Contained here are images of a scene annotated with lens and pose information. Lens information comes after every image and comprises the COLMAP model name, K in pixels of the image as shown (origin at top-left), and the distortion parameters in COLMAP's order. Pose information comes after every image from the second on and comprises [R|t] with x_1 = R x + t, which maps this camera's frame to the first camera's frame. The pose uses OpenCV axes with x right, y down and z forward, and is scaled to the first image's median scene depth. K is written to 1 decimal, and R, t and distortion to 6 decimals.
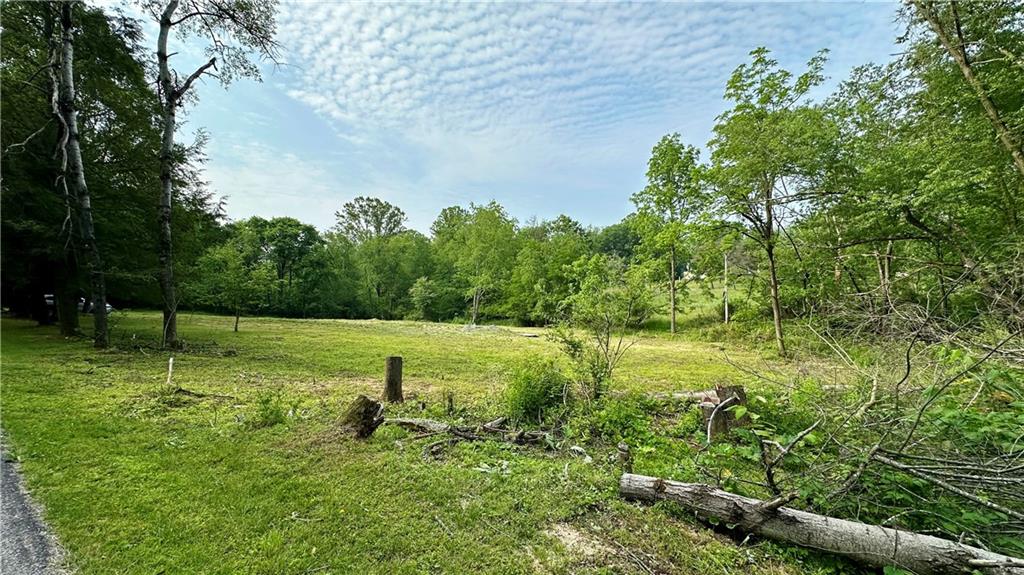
lens RADIAL K [[404.8, 0, 512.9], [0, 404.8, 308.5], [0, 0, 1]] dist [-0.003824, 0.000009]
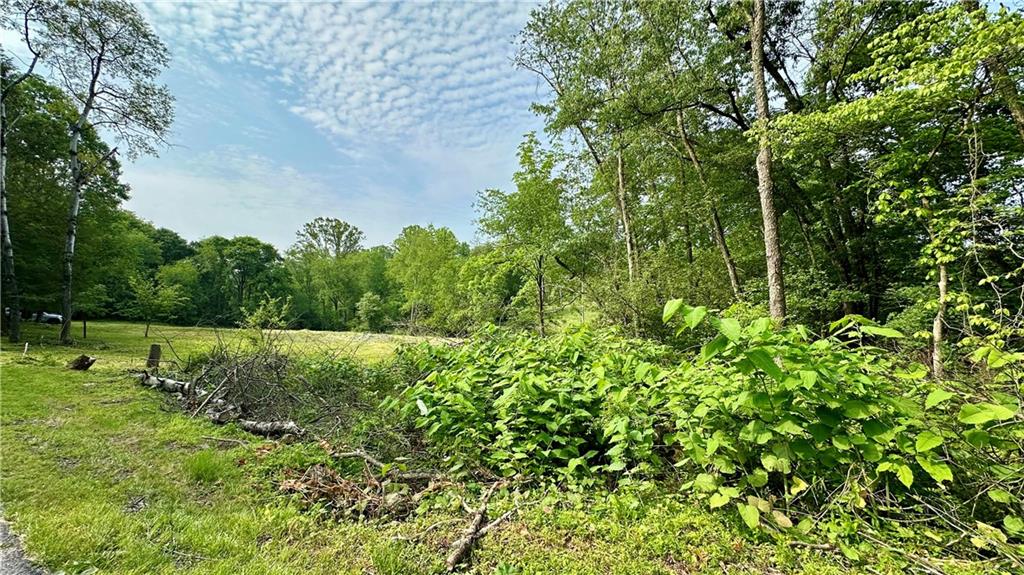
lens RADIAL K [[408.9, 0, 512.0], [0, 408.9, 287.5], [0, 0, 1]] dist [0.000253, 0.000195]
pose [[0.999936, 0.008451, 0.007576, 0.235472], [-0.007789, 0.996474, -0.083545, -0.001558], [-0.008256, 0.083481, 0.996475, -0.153203]]
